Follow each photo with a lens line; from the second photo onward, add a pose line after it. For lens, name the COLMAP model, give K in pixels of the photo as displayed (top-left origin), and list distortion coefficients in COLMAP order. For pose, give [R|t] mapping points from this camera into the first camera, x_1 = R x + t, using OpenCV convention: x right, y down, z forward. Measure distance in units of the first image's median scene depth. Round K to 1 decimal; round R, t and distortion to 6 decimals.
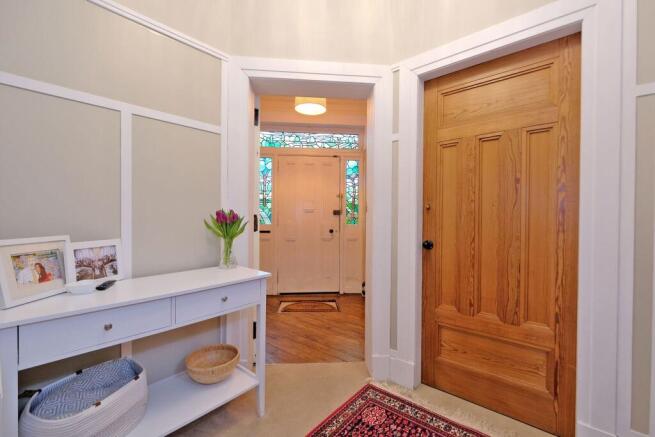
lens RADIAL K [[285.9, 0, 332.3], [0, 285.9, 220.0], [0, 0, 1]] dist [-0.001029, 0.000202]
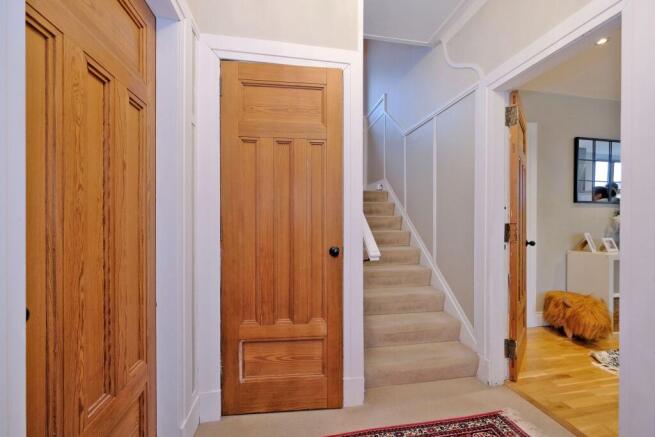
lens RADIAL K [[285.9, 0, 332.3], [0, 285.9, 220.0], [0, 0, 1]] dist [-0.001029, 0.000202]
pose [[-0.771714, -0.012321, 0.635850, -0.137184], [-0.009380, 0.999924, 0.007991, -0.022791], [-0.635900, 0.000203, -0.771771, 1.201370]]
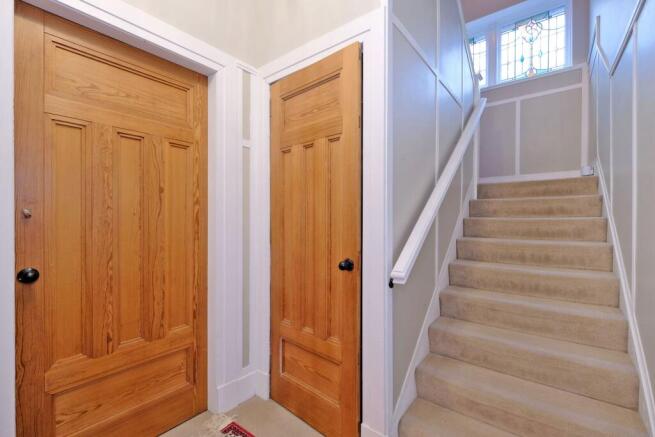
lens RADIAL K [[285.9, 0, 332.3], [0, 285.9, 220.0], [0, 0, 1]] dist [-0.001029, 0.000202]
pose [[-0.039207, -0.011752, 0.999162, -0.352564], [0.000639, 0.999930, 0.011786, -0.046394], [-0.999231, 0.001100, -0.039197, 0.454342]]
